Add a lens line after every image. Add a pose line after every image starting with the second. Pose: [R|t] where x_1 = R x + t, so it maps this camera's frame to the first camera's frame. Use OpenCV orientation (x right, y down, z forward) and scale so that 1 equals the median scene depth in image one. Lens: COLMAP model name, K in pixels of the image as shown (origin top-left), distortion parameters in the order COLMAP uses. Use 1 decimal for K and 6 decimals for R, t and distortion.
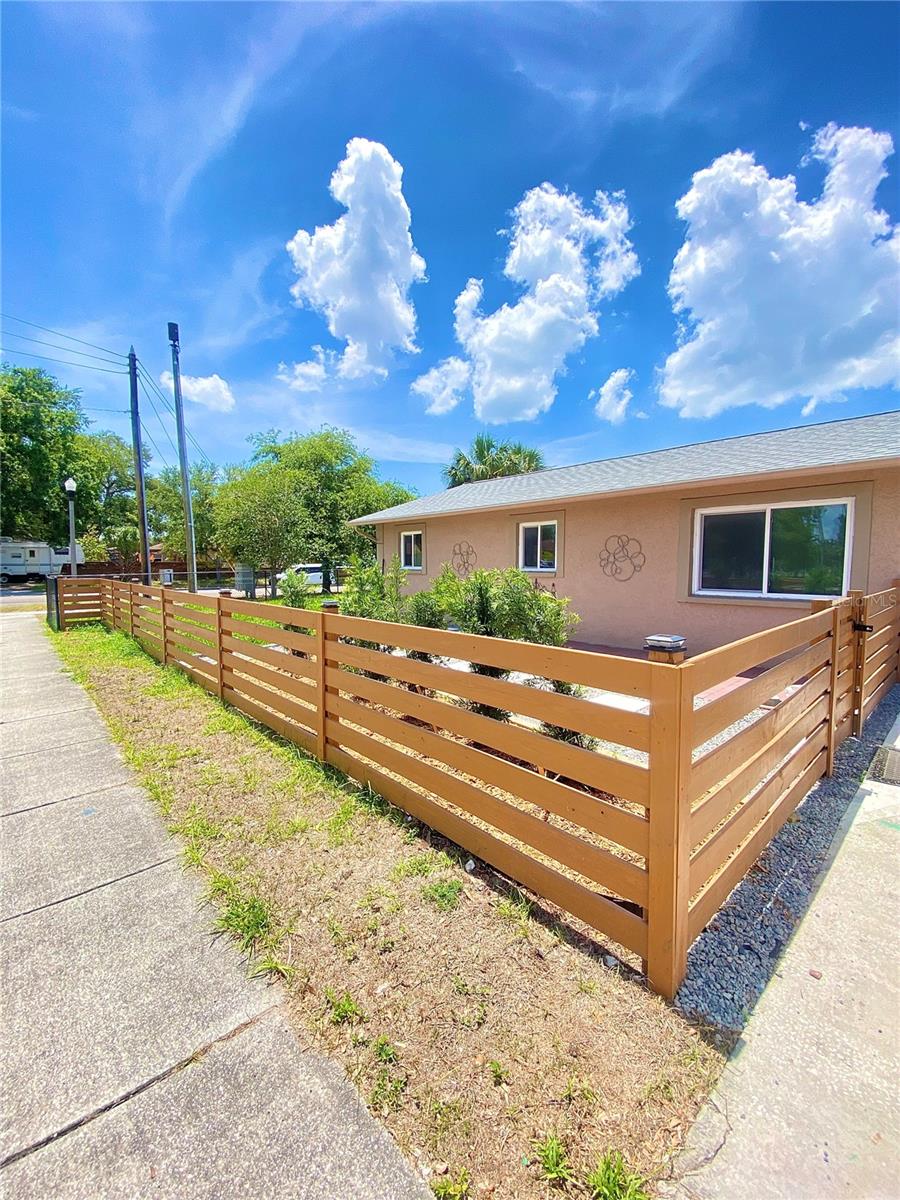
lens RADIAL K [[492.0, 0, 445.8], [0, 492.0, 602.7], [0, 0, 1]] dist [0.007324, -0.012514]
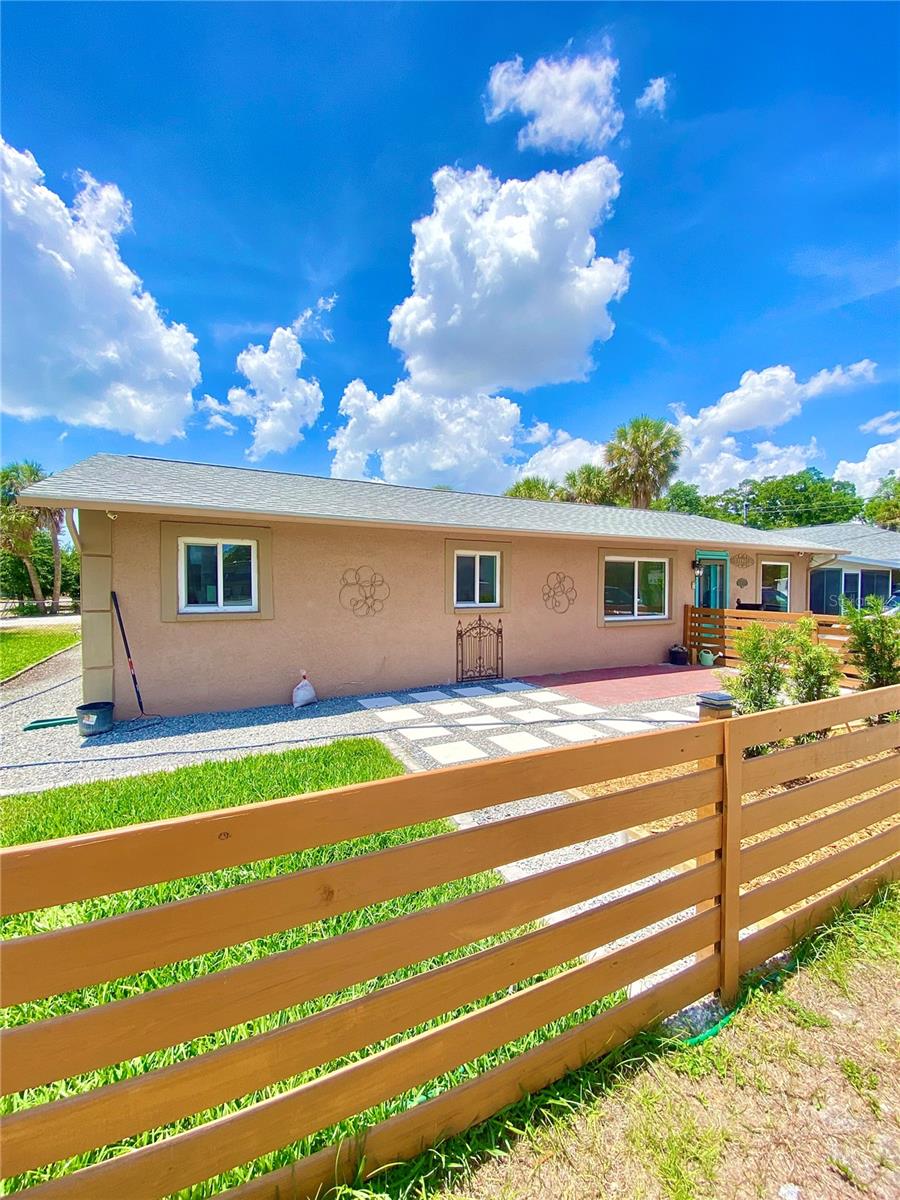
lens RADIAL K [[492.0, 0, 441.4], [0, 492.0, 603.1], [0, 0, 1]] dist [0.007324, -0.012514]
pose [[0.251796, -0.019490, 0.967584, -0.599819], [0.080372, 0.996765, -0.000838, -0.066777], [-0.964437, 0.077978, 0.252548, 0.747756]]
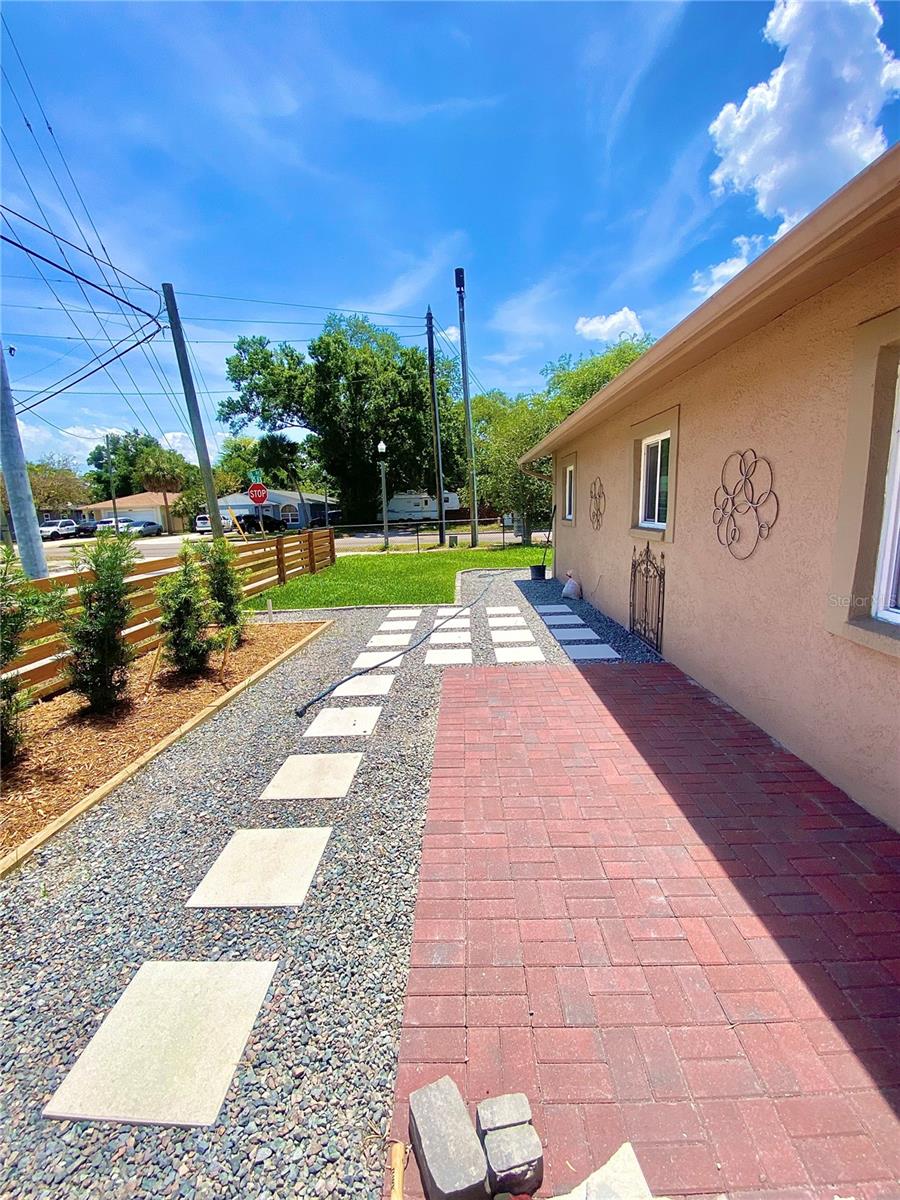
lens RADIAL K [[492.0, 0, 459.6], [0, 492.0, 601.4], [0, 0, 1]] dist [0.007324, -0.012514]
pose [[0.736854, 0.100928, -0.668476, 0.358488], [-0.018867, 0.991478, 0.128899, -0.044607], [0.675788, -0.082368, 0.732479, 0.394480]]
